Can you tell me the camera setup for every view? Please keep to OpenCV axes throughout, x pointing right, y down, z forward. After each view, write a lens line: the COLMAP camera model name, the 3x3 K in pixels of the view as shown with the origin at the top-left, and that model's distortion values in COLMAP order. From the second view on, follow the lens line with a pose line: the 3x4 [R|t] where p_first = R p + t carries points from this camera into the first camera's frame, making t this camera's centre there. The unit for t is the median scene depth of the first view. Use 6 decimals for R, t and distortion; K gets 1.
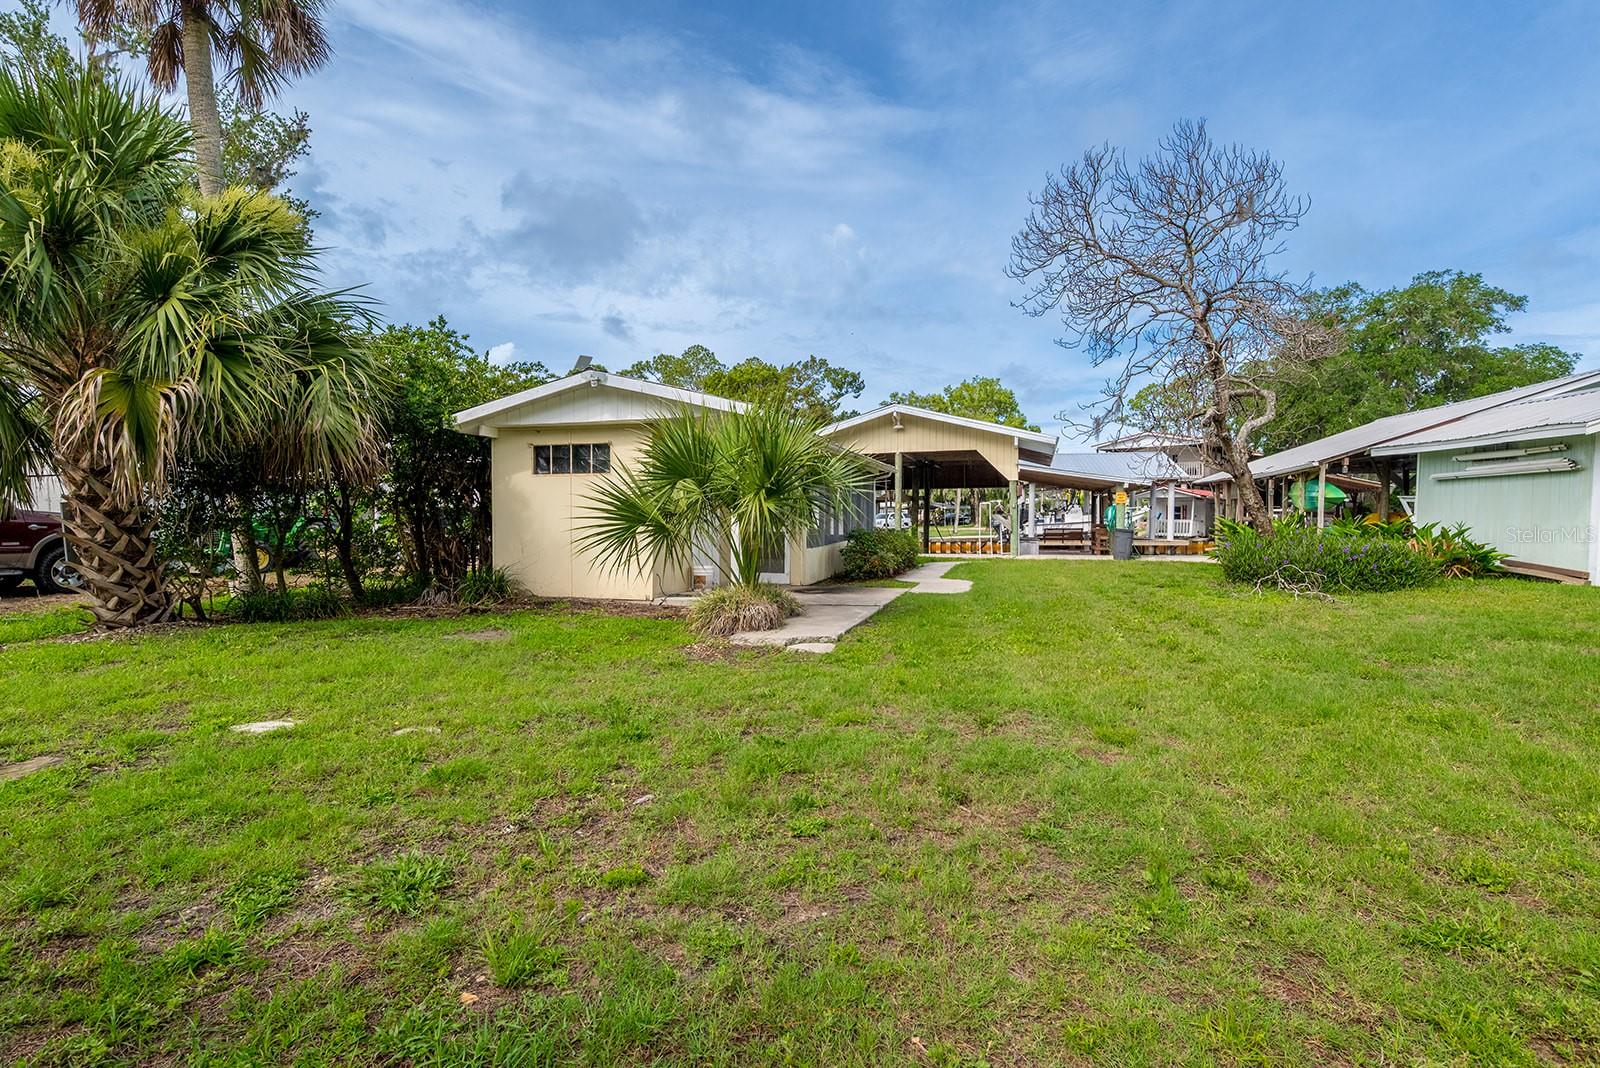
lens RADIAL K [[770.5, 0, 802.5], [0, 770.5, 519.2], [0, 0, 1]] dist [0.004799, 0.000563]
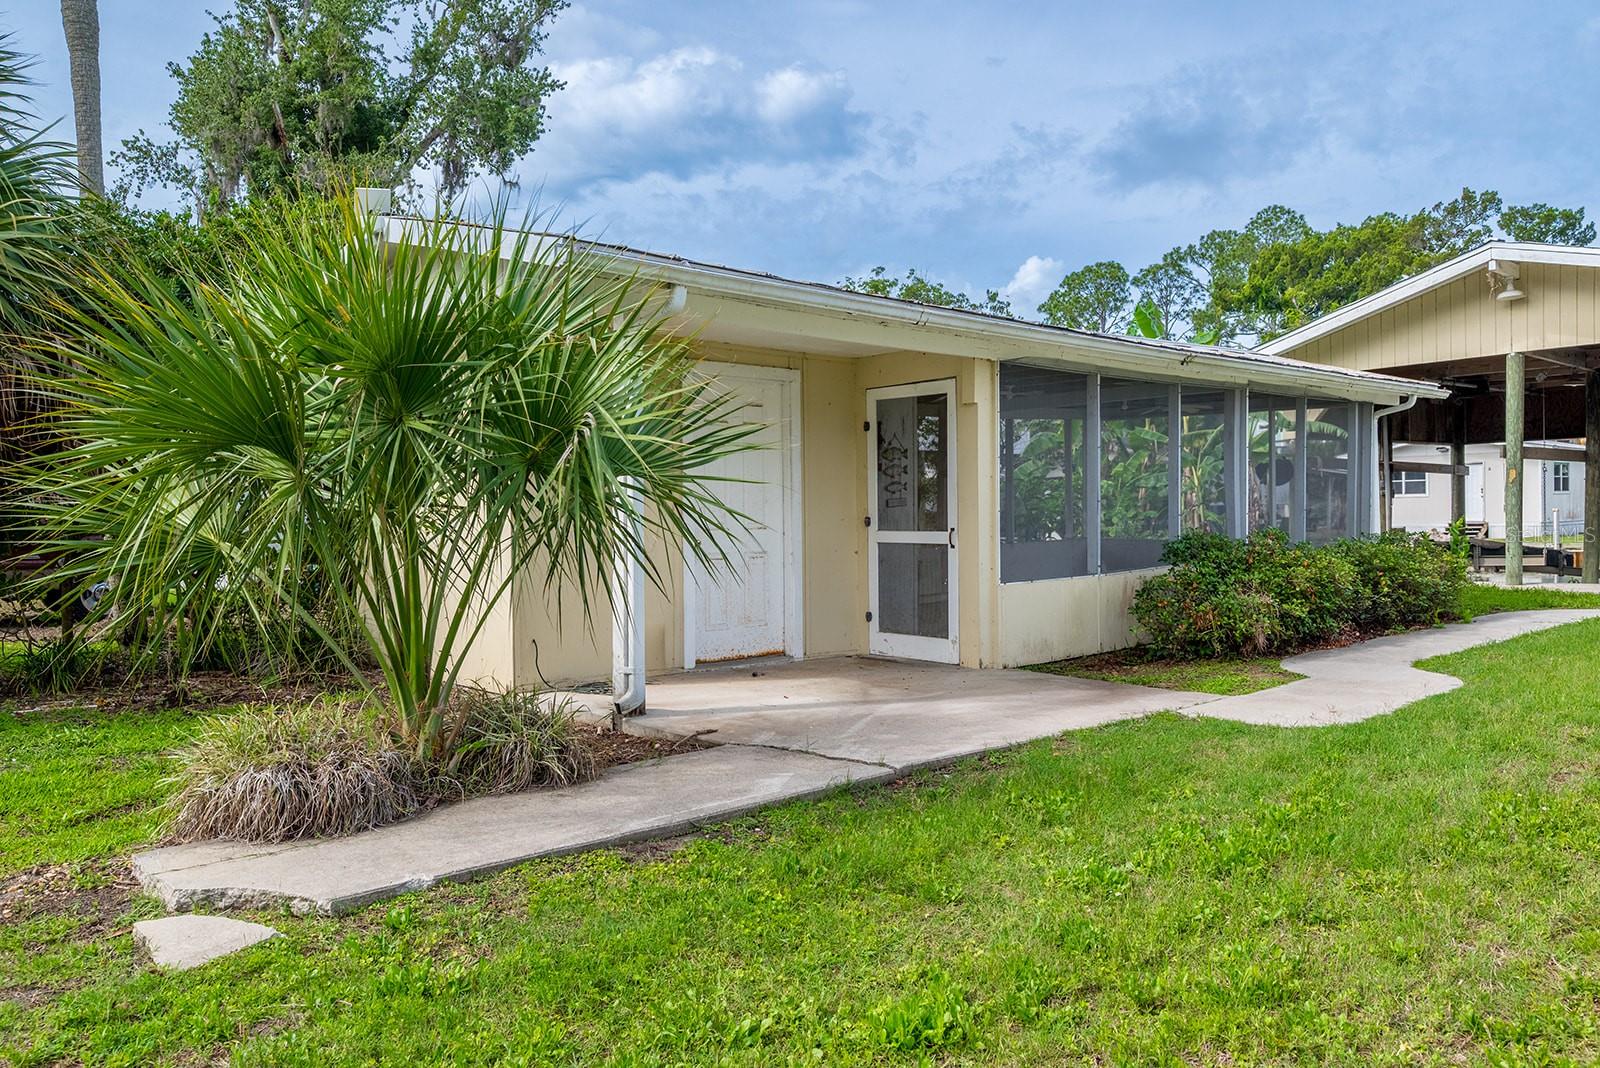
lens RADIAL K [[1183.9, 0, 803.8], [0, 1183.9, 515.4], [0, 0, 1]] dist [0.001067, -0.001529]
pose [[0.847693, -0.010686, -0.530380, 0.134482], [0.014246, 0.999895, 0.002622, -0.000628], [0.530297, -0.009779, 0.847756, 0.207298]]
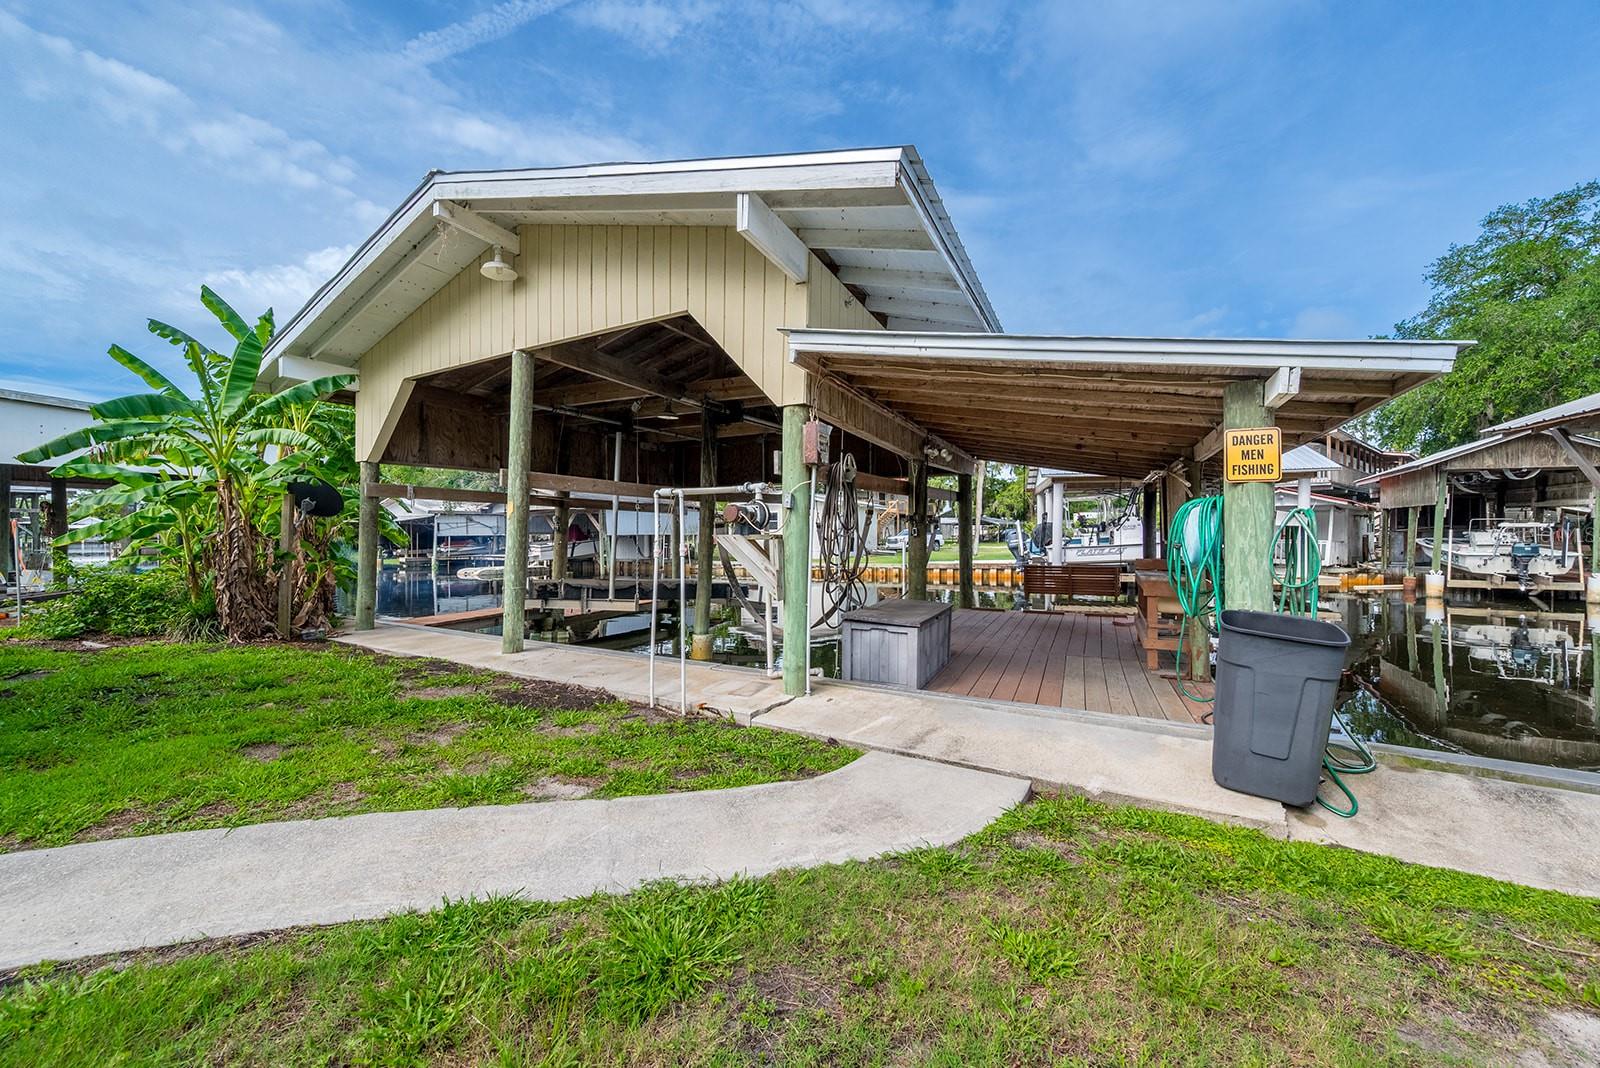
lens RADIAL K [[637.1, 0, 803.5], [0, 637.1, 533.4], [0, 0, 1]] dist [0.001824, -0.000285]
pose [[0.986090, 0.003322, -0.166178, 0.280556], [-0.003400, 0.999994, -0.000187, -0.005639], [0.166176, 0.000749, 0.986096, 0.701671]]
